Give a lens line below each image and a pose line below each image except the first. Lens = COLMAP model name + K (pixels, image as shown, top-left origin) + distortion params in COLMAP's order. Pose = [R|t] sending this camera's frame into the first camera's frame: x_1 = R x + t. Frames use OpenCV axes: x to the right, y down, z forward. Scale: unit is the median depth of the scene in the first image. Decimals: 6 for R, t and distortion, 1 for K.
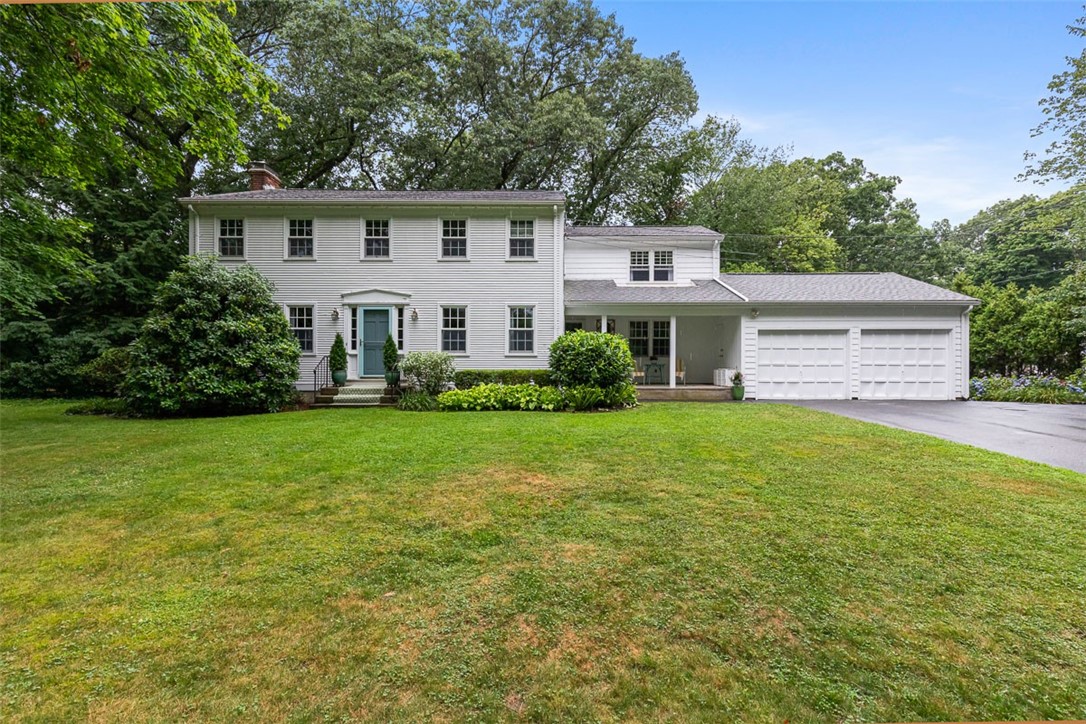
lens RADIAL K [[499.8, 0, 543.0], [0, 499.8, 362.0], [0, 0, 1]] dist [0.012427, -0.000047]
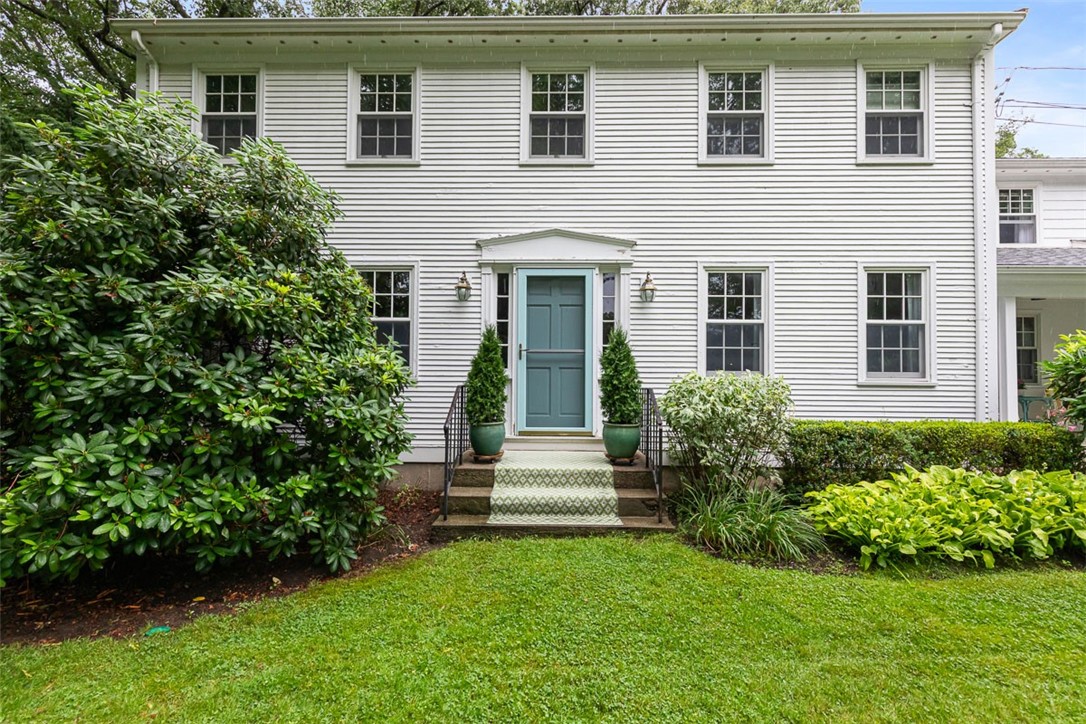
lens RADIAL K [[499.8, 0, 543.0], [0, 499.8, 362.0], [0, 0, 1]] dist [0.012427, -0.000047]
pose [[0.999909, 0.004582, -0.012658, -0.395308], [-0.004961, 0.999535, -0.030090, -0.019936], [0.012514, 0.030150, 0.999467, 0.663672]]
